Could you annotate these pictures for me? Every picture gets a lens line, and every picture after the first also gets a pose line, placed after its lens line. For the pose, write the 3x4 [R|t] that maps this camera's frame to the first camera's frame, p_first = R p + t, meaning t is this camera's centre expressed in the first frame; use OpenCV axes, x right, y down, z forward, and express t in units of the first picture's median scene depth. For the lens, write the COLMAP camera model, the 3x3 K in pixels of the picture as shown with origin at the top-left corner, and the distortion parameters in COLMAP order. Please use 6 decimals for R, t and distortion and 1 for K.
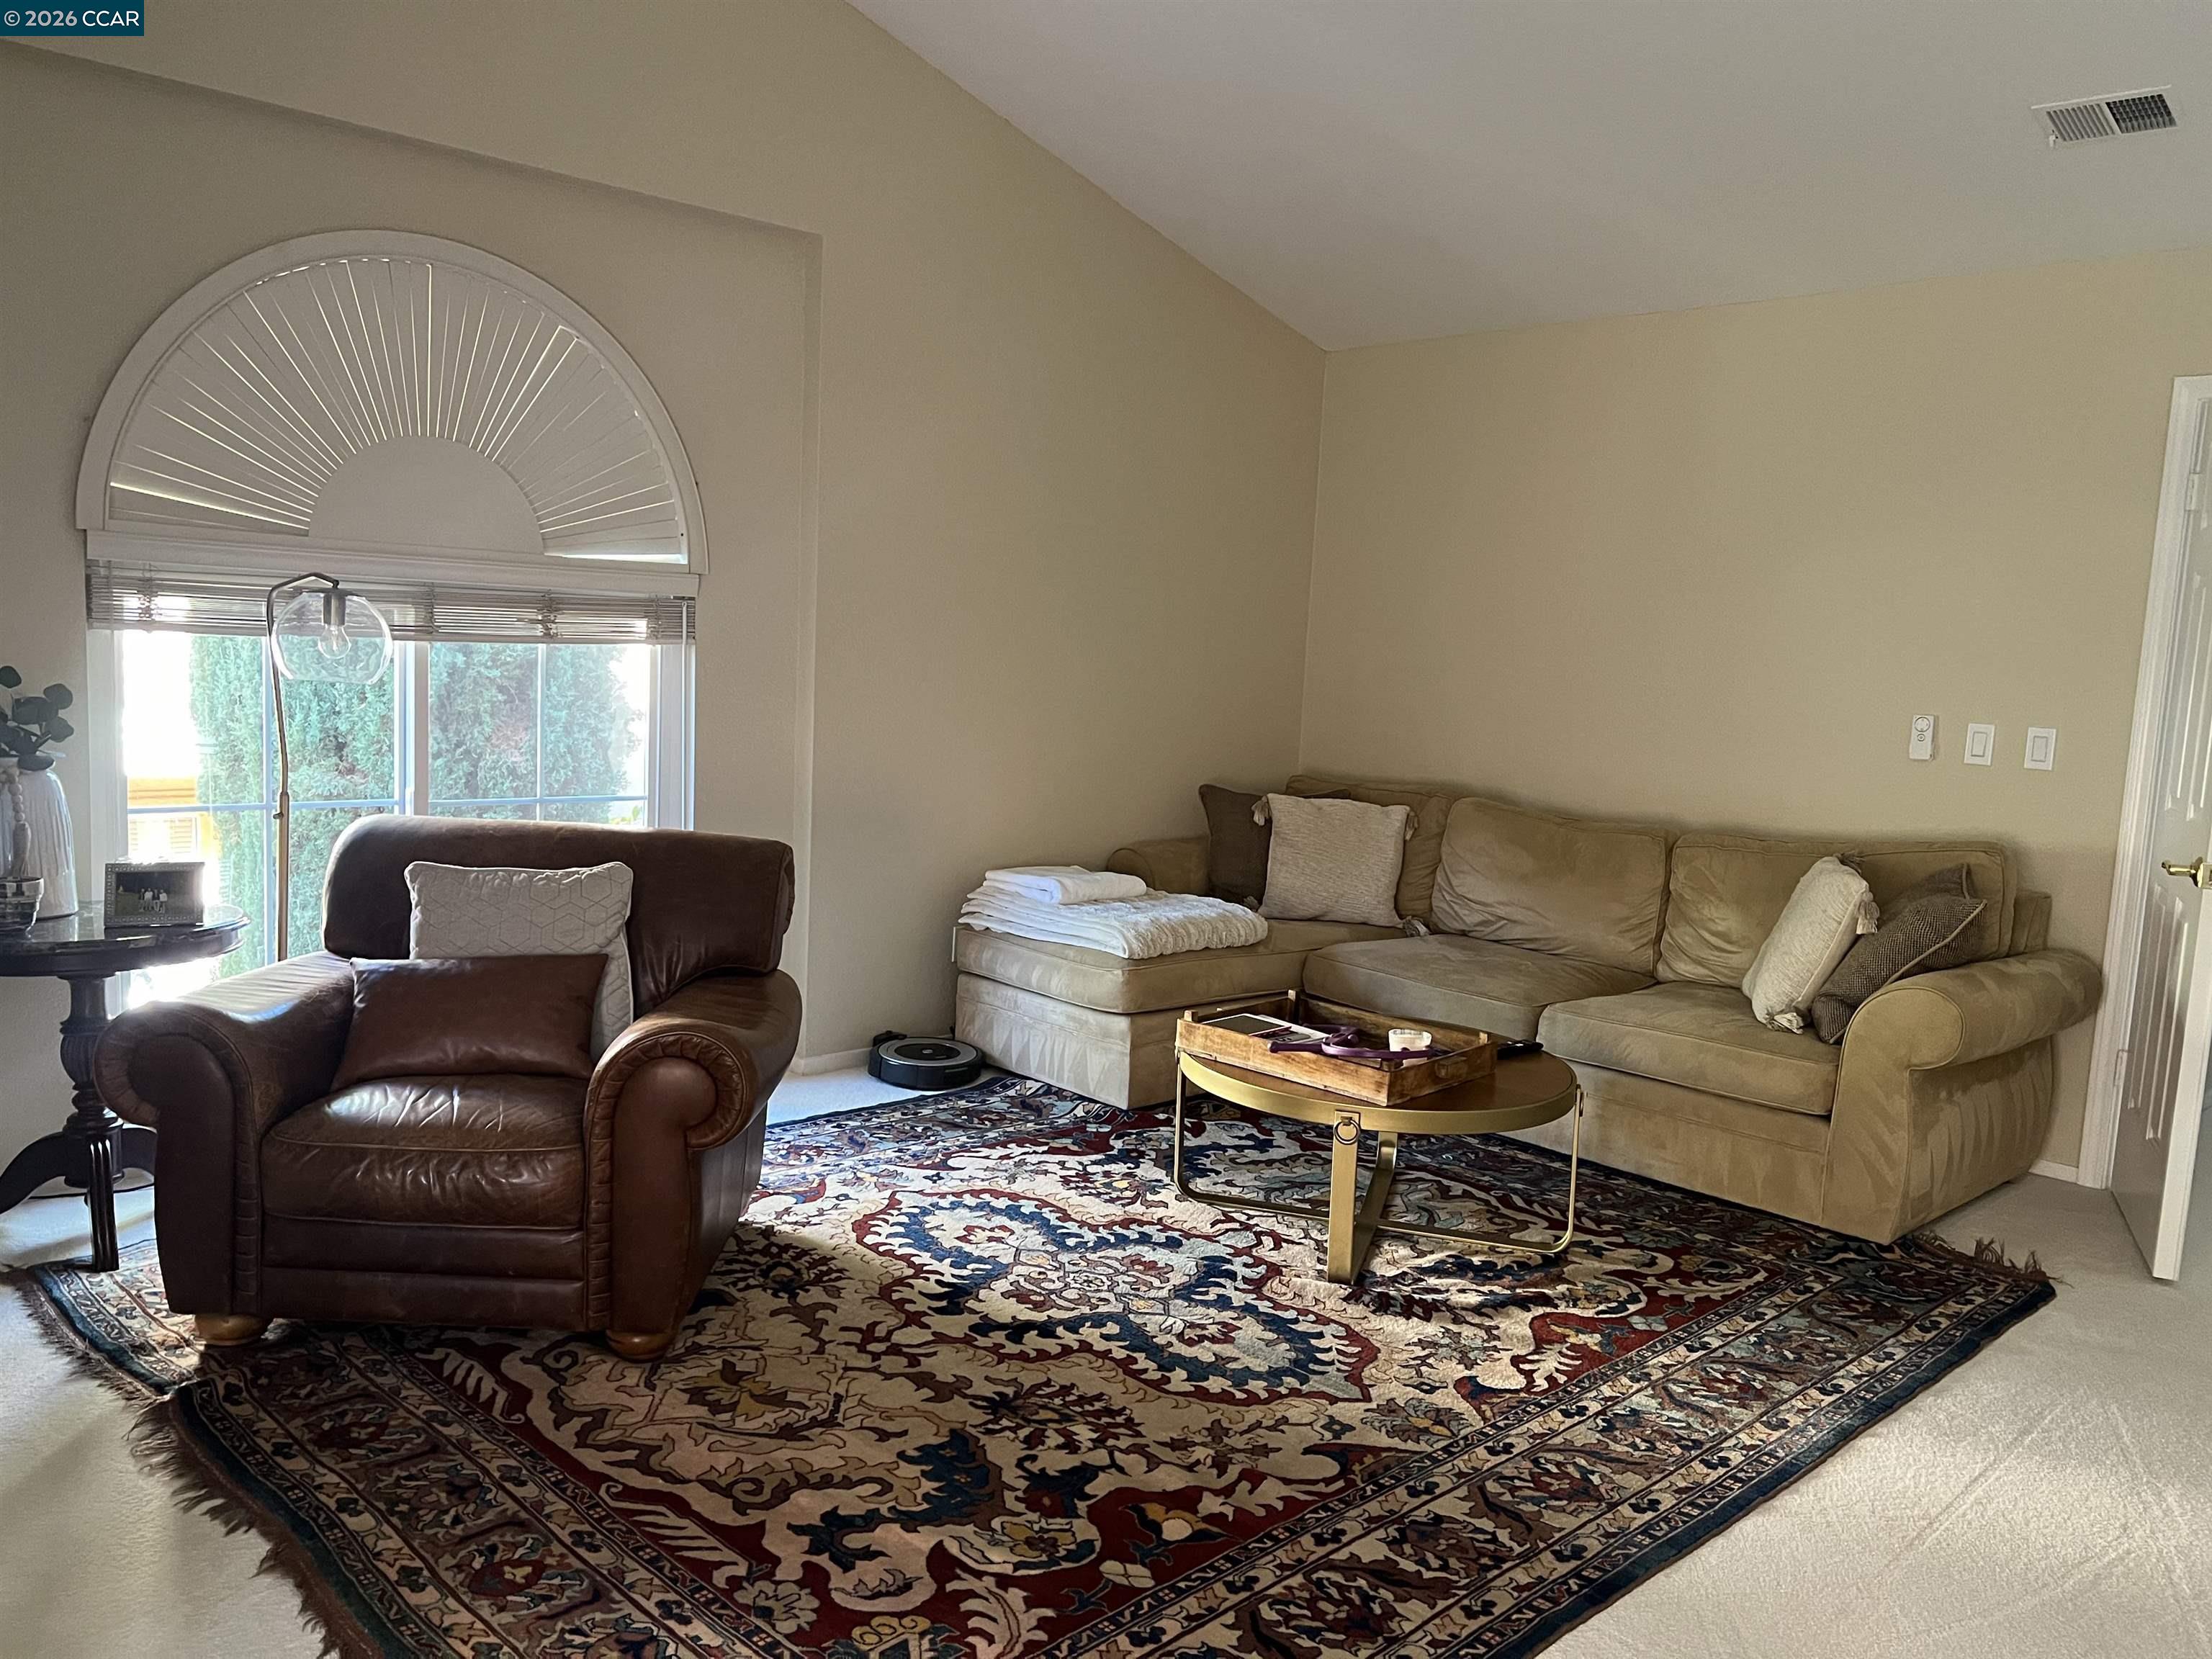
lens RADIAL K [[1677.1, 0, 1107.5], [0, 1677.1, 826.1], [0, 0, 1]] dist [0.024432, -0.026915]
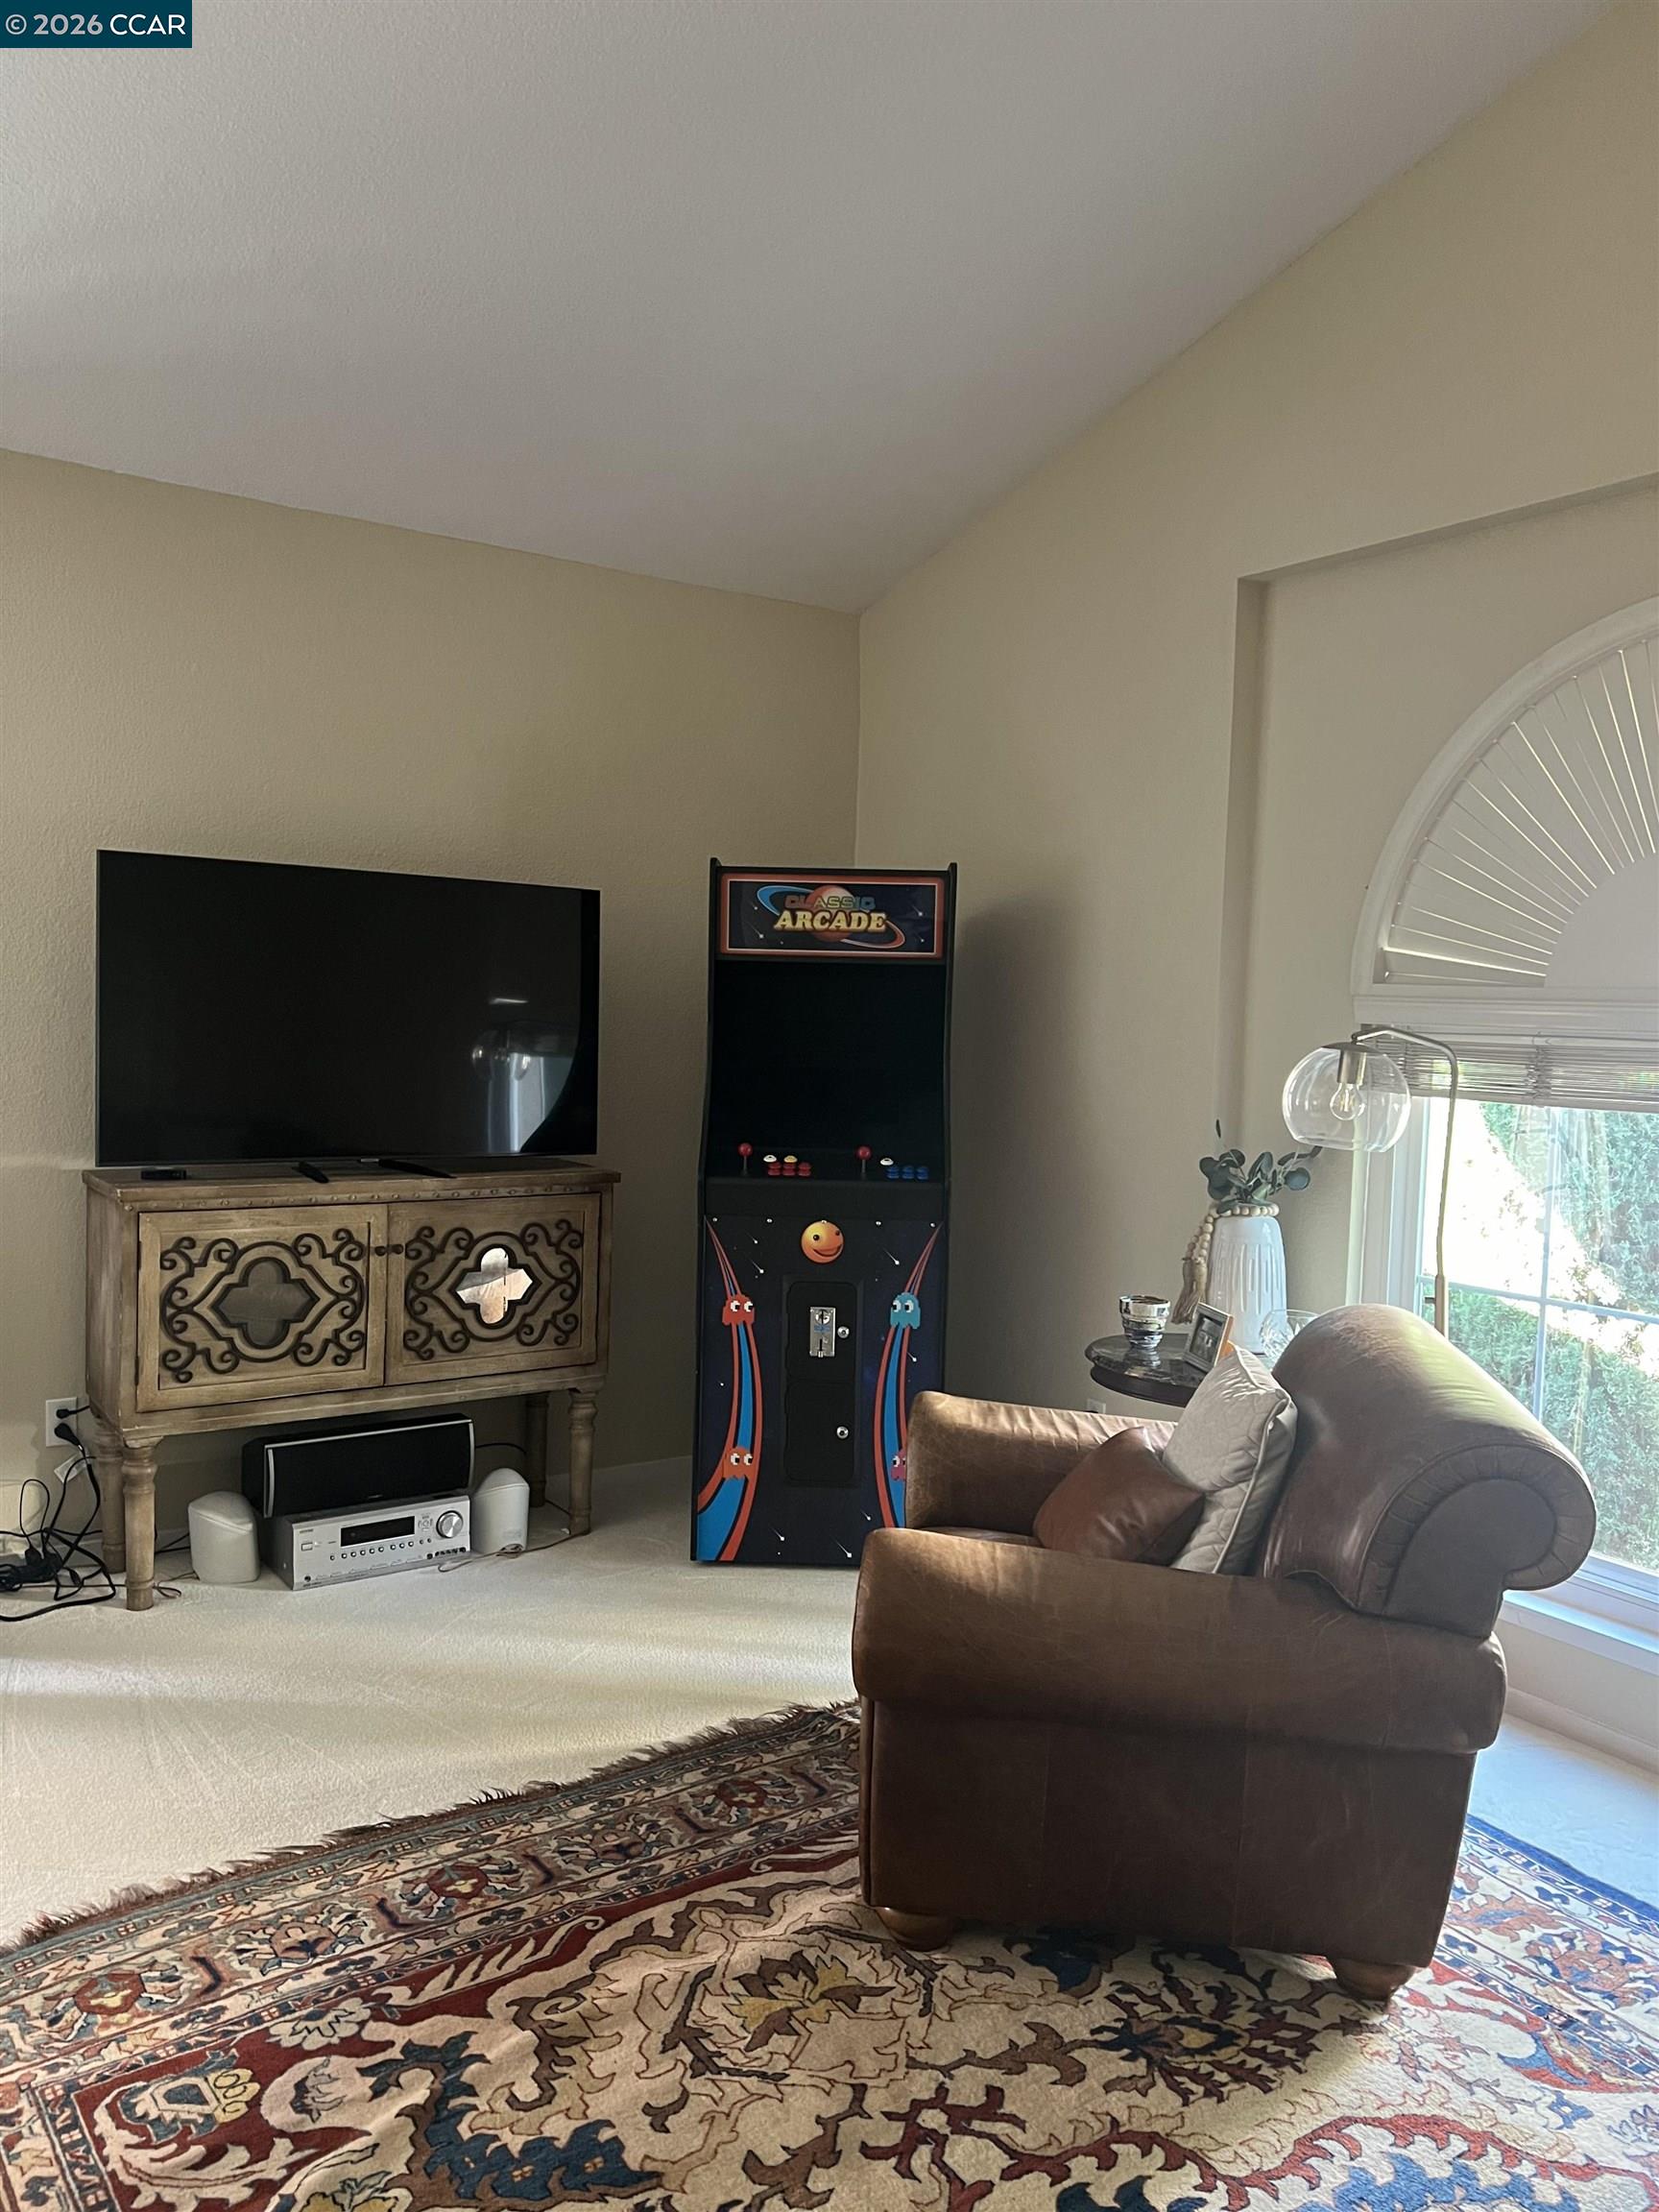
lens RADIAL K [[1677.1, 0, 831.9], [0, 1677.1, 1109.4], [0, 0, 1]] dist [0.024432, -0.026915]
pose [[-0.171564, 0.002657, -0.985169, 0.562465], [-0.151578, 0.988018, 0.029062, -0.108098], [0.973442, 0.154316, -0.169105, 1.069476]]
